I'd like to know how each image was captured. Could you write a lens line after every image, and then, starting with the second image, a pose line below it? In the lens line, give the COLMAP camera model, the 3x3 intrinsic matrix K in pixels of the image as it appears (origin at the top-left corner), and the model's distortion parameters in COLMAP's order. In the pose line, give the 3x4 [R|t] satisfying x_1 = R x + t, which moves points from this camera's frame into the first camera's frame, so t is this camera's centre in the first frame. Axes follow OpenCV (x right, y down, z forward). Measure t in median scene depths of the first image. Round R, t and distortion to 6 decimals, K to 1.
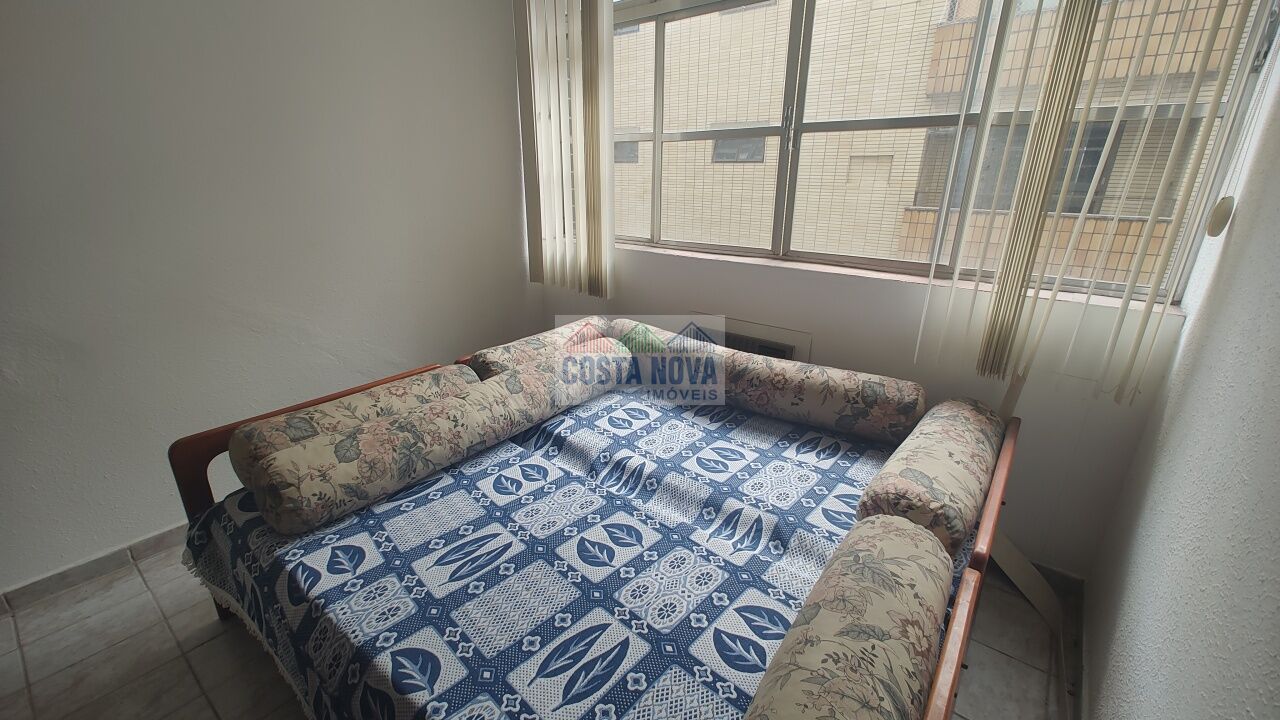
lens RADIAL K [[530.3, 0, 647.5], [0, 530.3, 360.5], [0, 0, 1]] dist [0.002076, 0.001987]
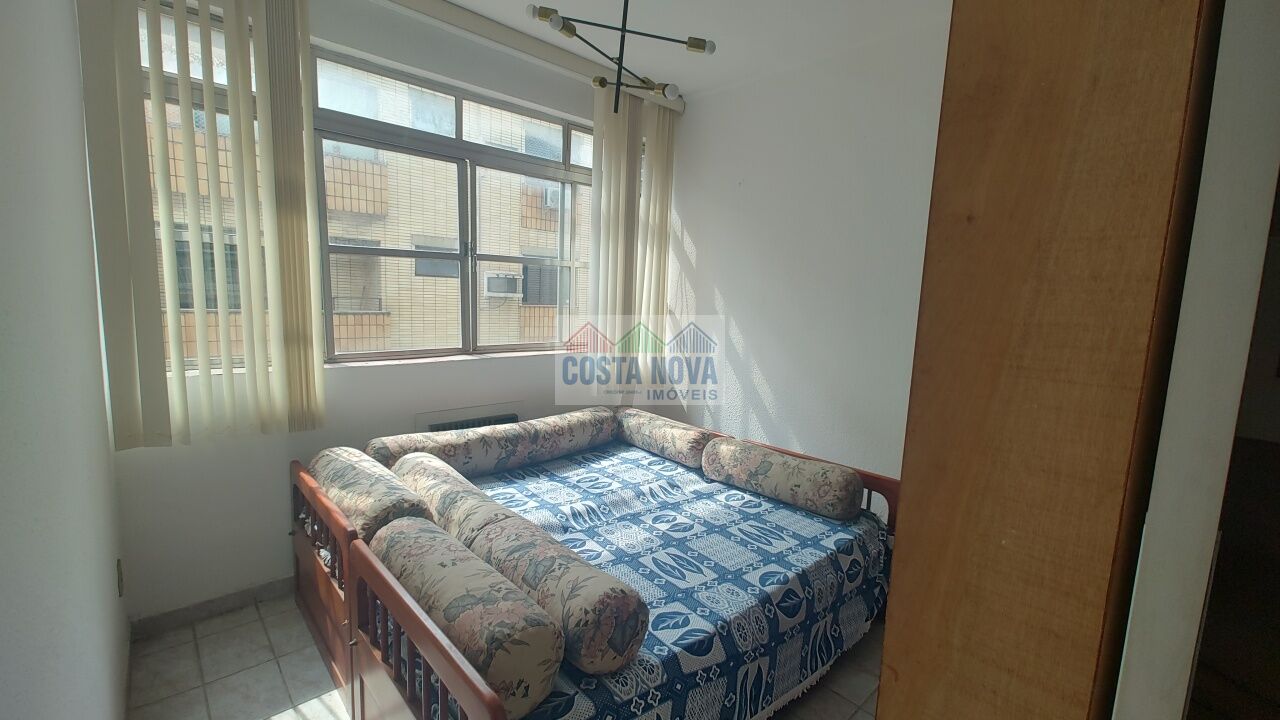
lens RADIAL K [[530.3, 0, 643.9], [0, 530.3, 370.5], [0, 0, 1]] dist [0.002076, 0.001987]
pose [[0.159163, -0.142955, 0.976847, -1.447189], [0.296721, 0.950640, 0.090774, -0.232338], [-0.941607, 0.275403, 0.193724, 0.612854]]
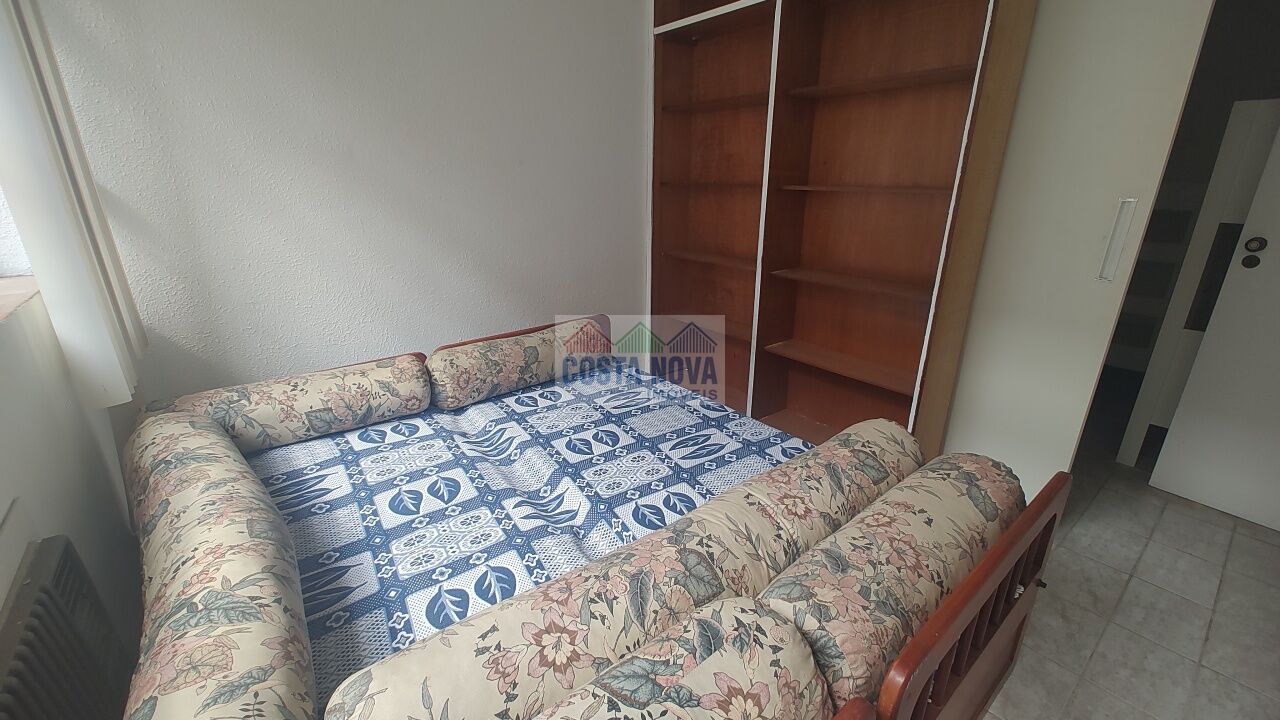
lens RADIAL K [[530.3, 0, 639.6], [0, 530.3, 357.9], [0, 0, 1]] dist [0.002076, 0.001987]
pose [[-0.972148, -0.086826, 0.217691, -0.410119], [0.070261, 0.778154, 0.624131, -0.558754], [-0.223588, 0.622043, -0.750380, 1.691087]]
